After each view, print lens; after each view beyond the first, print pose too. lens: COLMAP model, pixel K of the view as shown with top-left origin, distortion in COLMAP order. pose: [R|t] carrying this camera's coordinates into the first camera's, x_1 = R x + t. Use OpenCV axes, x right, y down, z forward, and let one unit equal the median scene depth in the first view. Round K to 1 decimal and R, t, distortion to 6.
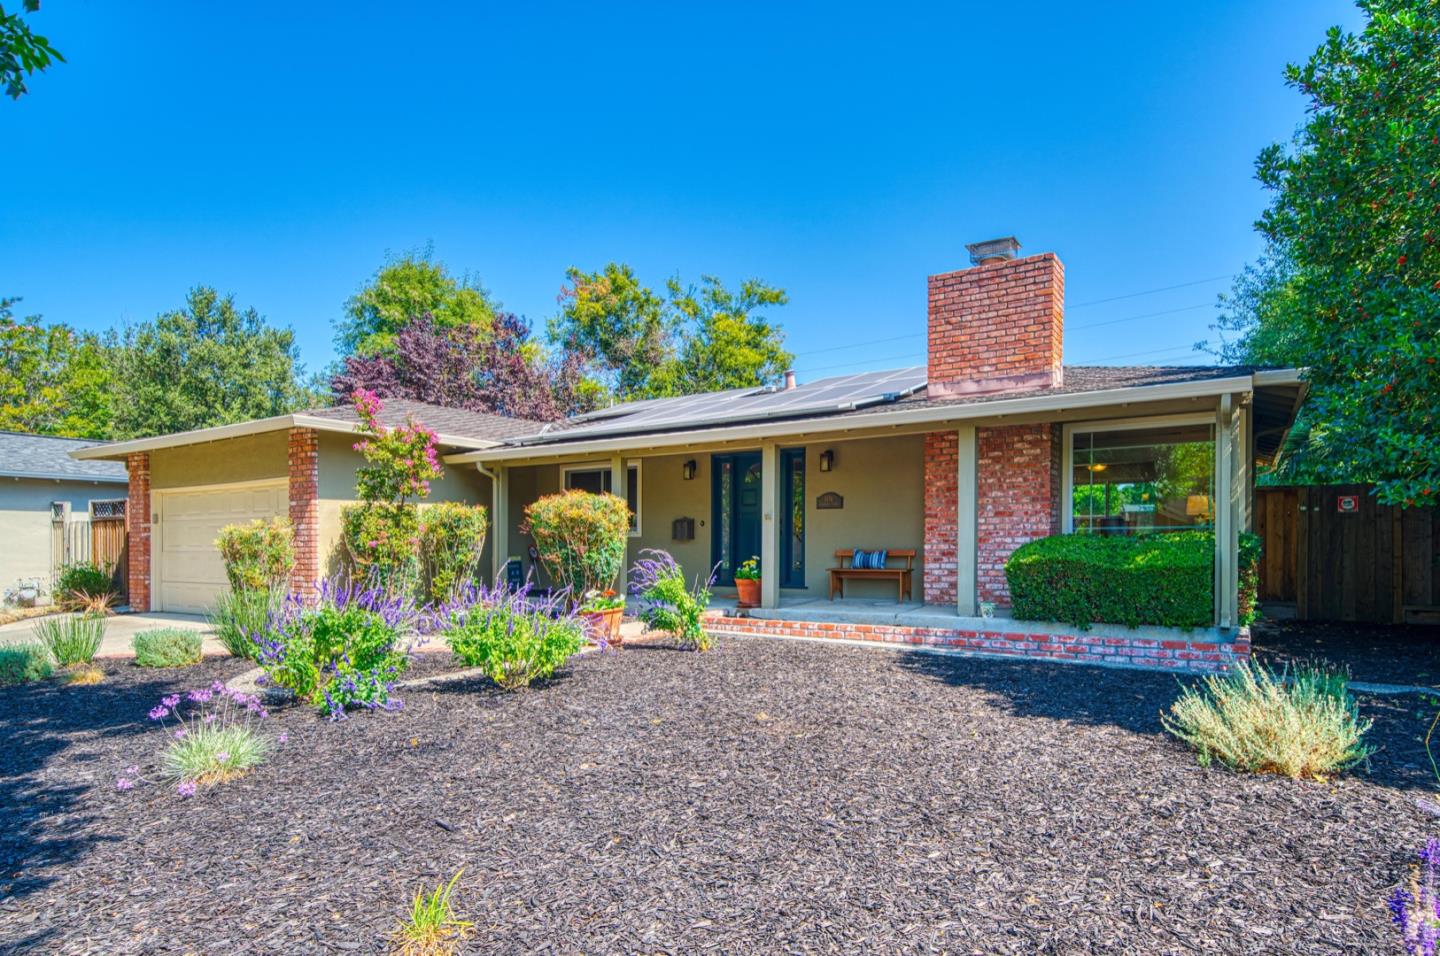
lens RADIAL K [[655.8, 0, 721.9], [0, 655.8, 481.8], [0, 0, 1]] dist [0.009591, -0.003327]
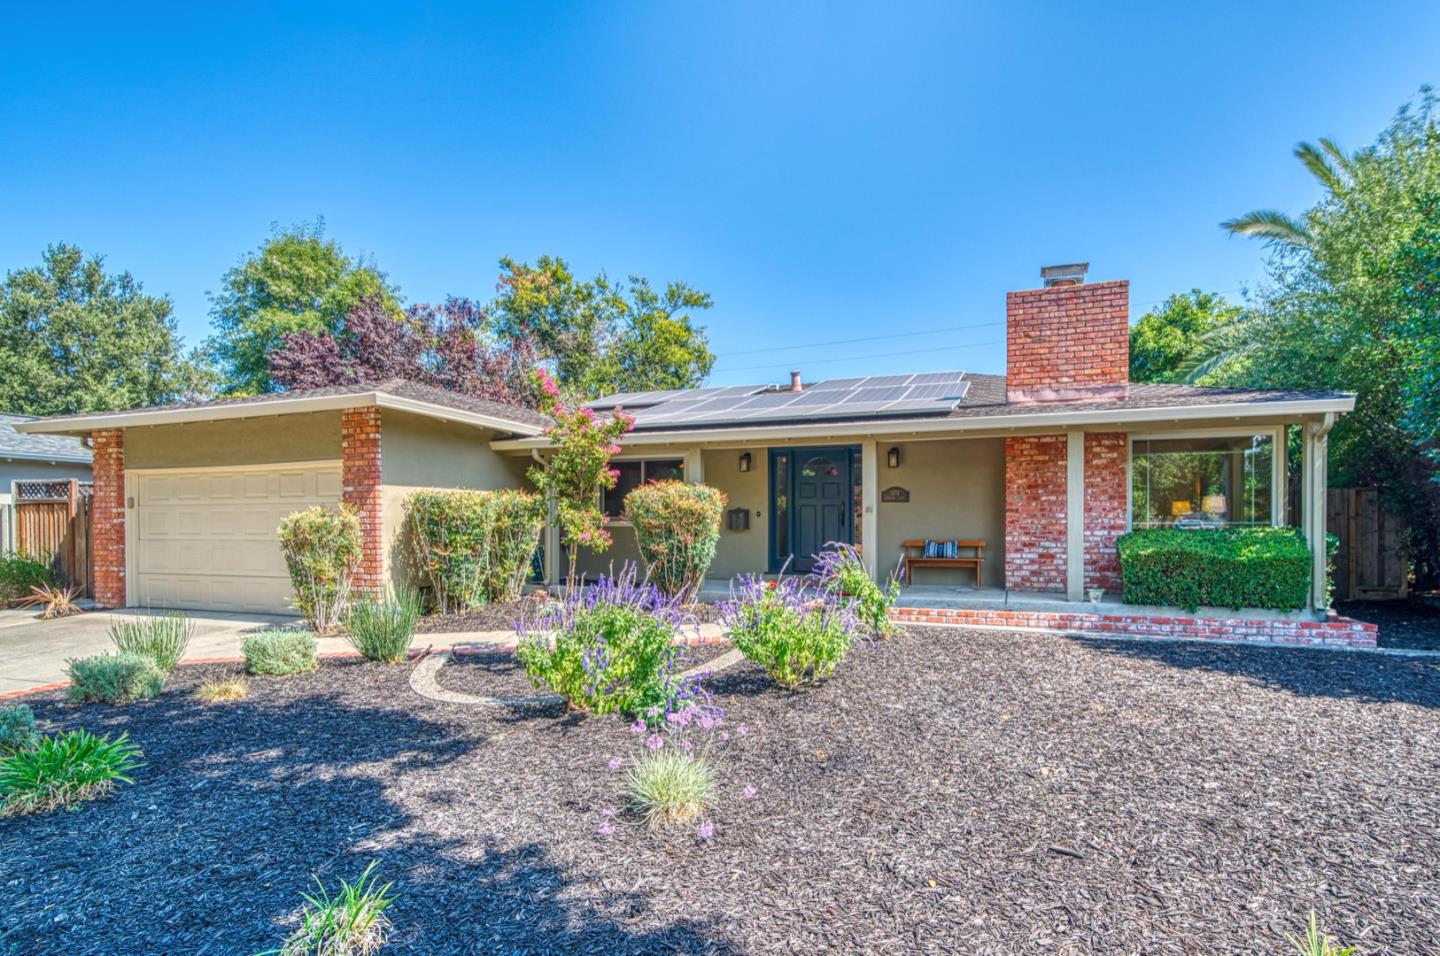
lens RADIAL K [[604.1, 0, 714.2], [0, 604.1, 485.7], [0, 0, 1]] dist [-0.003645, 0.003635]
pose [[0.983407, 0.016842, 0.180629, -0.323044], [-0.020987, 0.999558, 0.021059, -0.000557], [-0.180195, -0.024501, 0.983326, 0.081361]]
